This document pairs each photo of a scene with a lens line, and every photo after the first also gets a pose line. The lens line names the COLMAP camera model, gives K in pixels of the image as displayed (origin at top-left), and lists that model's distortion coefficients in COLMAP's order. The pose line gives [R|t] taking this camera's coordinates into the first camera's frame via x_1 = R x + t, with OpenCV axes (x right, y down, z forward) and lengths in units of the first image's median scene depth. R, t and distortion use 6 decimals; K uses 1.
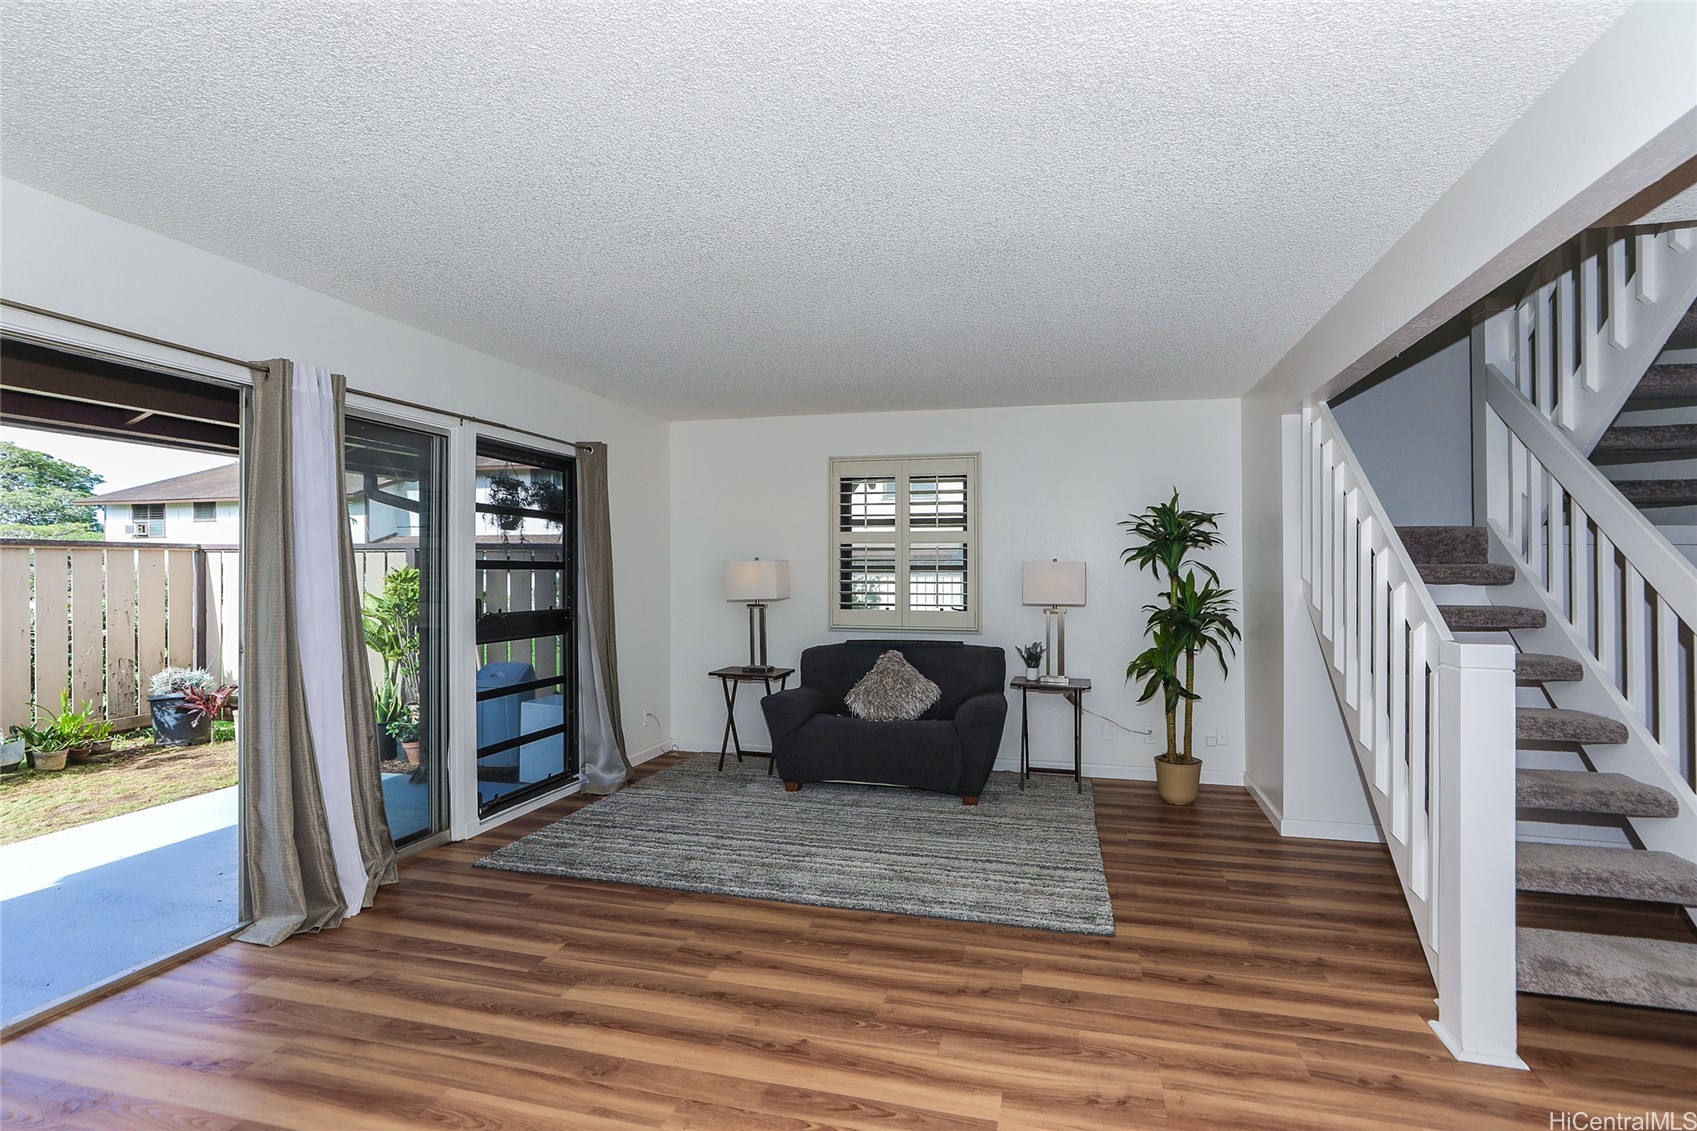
lens RADIAL K [[801.4, 0, 890.5], [0, 801.4, 567.1], [0, 0, 1]] dist [-0.036116, 0.027295]
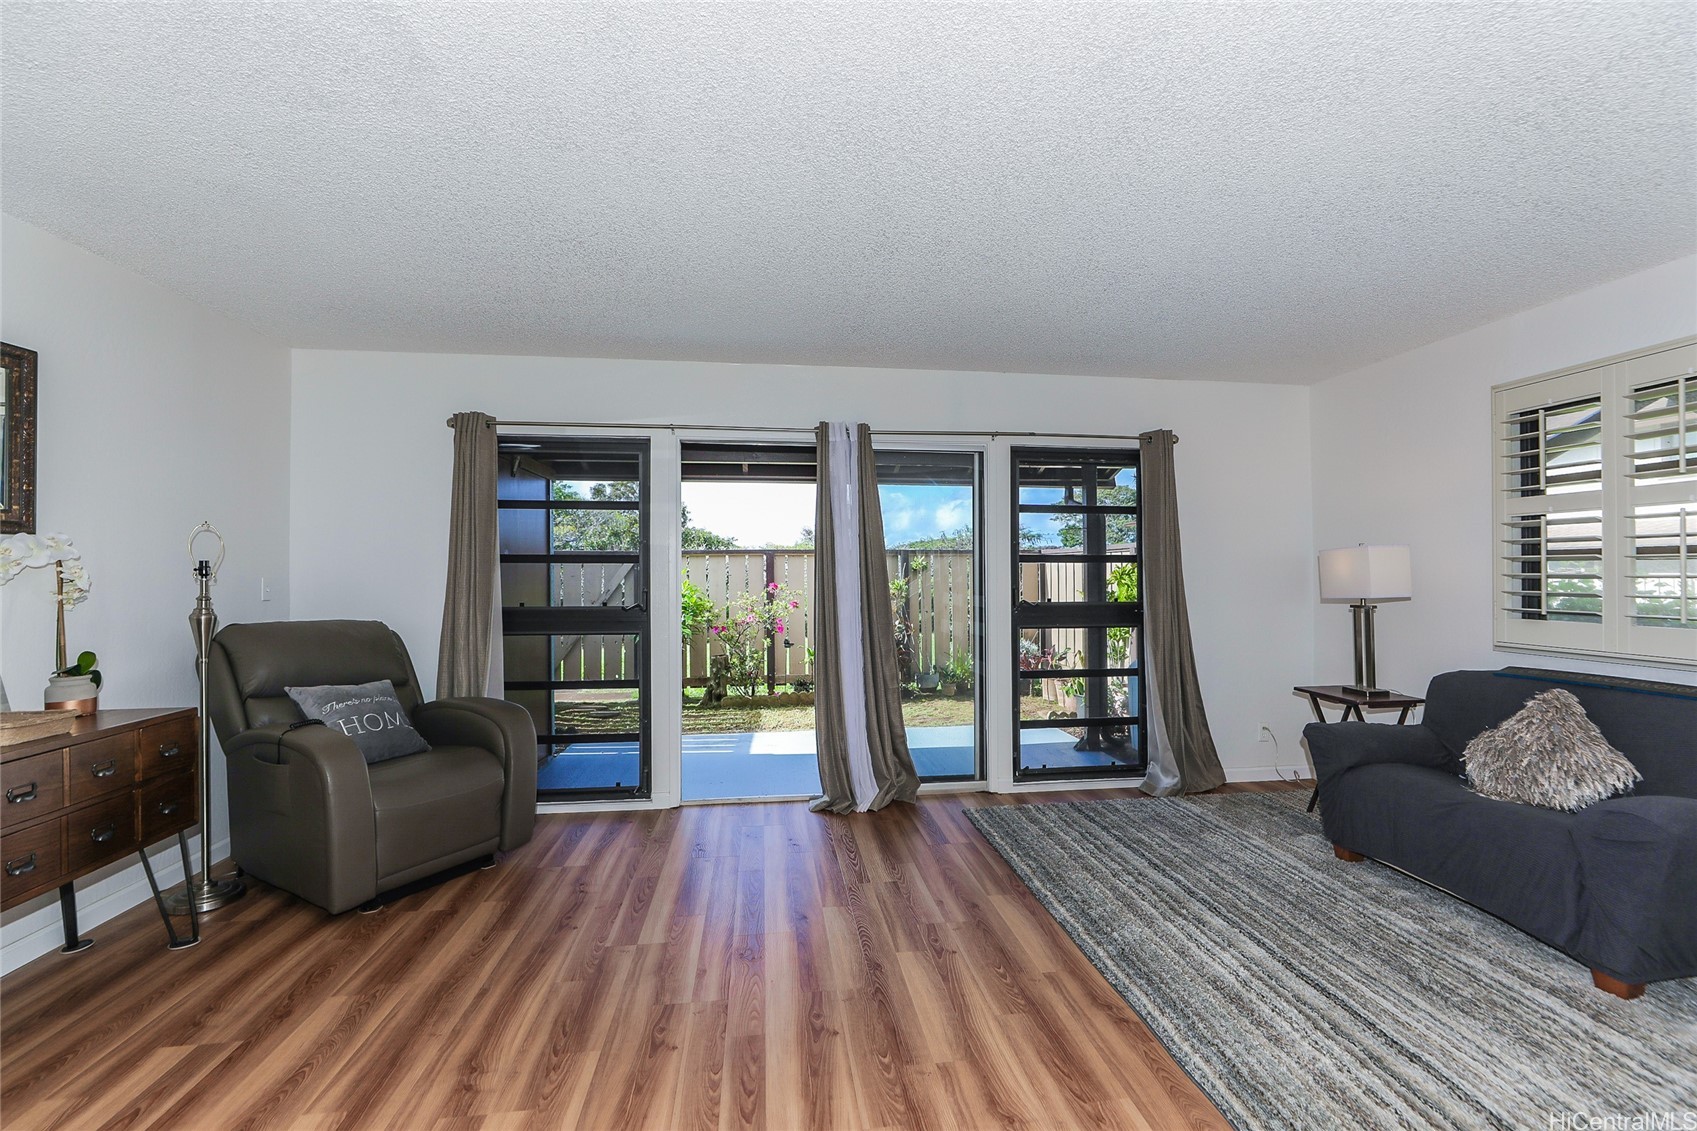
lens RADIAL K [[770.2, 0, 852.3], [0, 770.2, 576.7], [0, 0, 1]] dist [-0.001910, 0.000126]
pose [[0.357522, 0.000054, -0.933905, 0.407587], [0.008307, 0.999960, 0.003238, 0.015722], [0.933868, -0.008915, 0.357507, 0.354972]]
